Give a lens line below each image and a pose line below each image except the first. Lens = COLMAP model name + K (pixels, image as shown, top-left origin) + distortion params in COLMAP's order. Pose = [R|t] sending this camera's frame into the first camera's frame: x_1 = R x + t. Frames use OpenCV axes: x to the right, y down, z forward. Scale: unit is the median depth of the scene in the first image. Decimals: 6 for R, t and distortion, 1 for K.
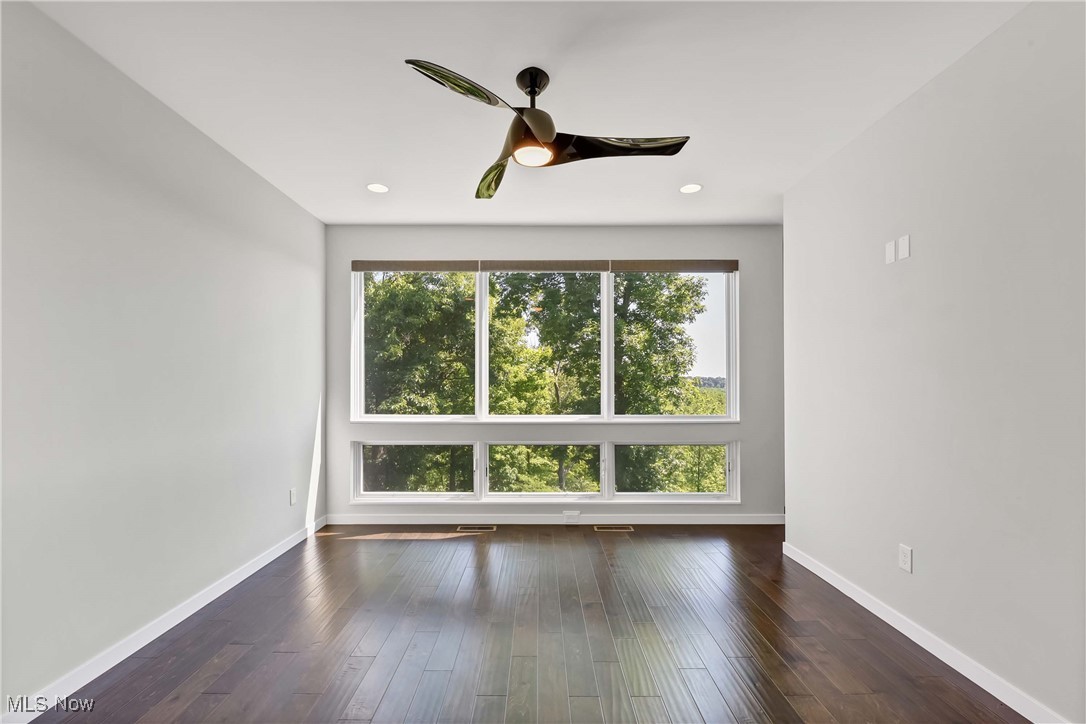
lens RADIAL K [[483.8, 0, 527.6], [0, 483.8, 384.0], [0, 0, 1]] dist [-0.000736, -0.001011]
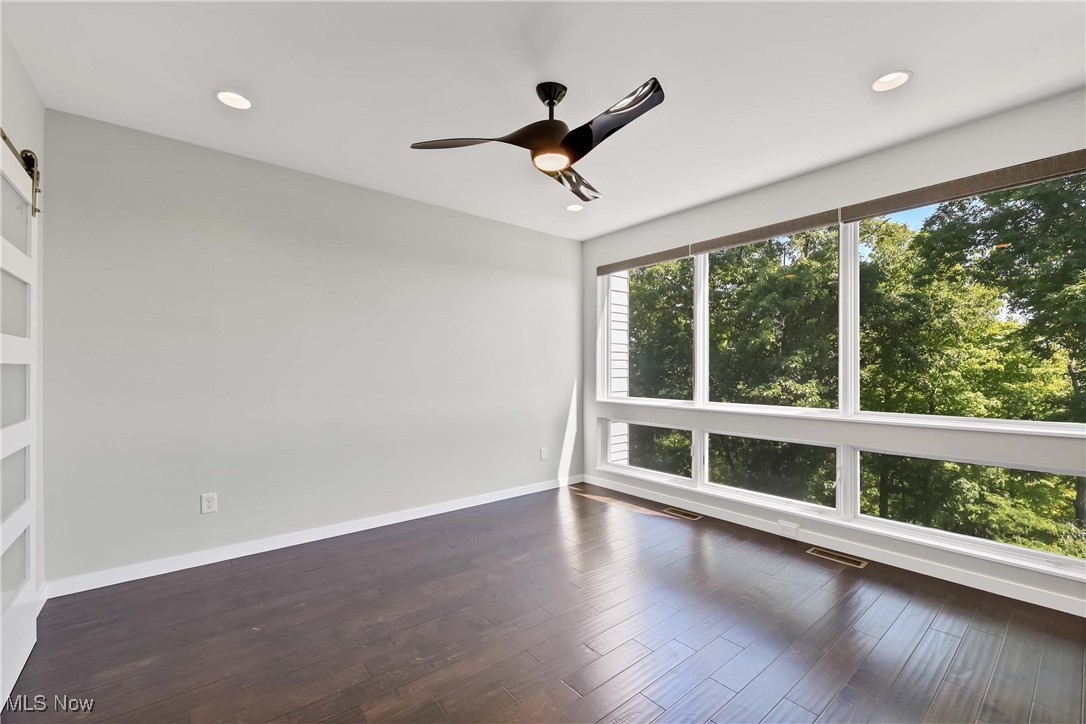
lens RADIAL K [[452.0, 0, 537.5], [0, 452.0, 369.7], [0, 0, 1]] dist [0.003453, -0.000695]
pose [[0.636595, 0.000615, -0.771198, 0.405164], [-0.001562, 0.999999, -0.000491, 0.001174], [0.771197, 0.001517, 0.636595, 0.164457]]
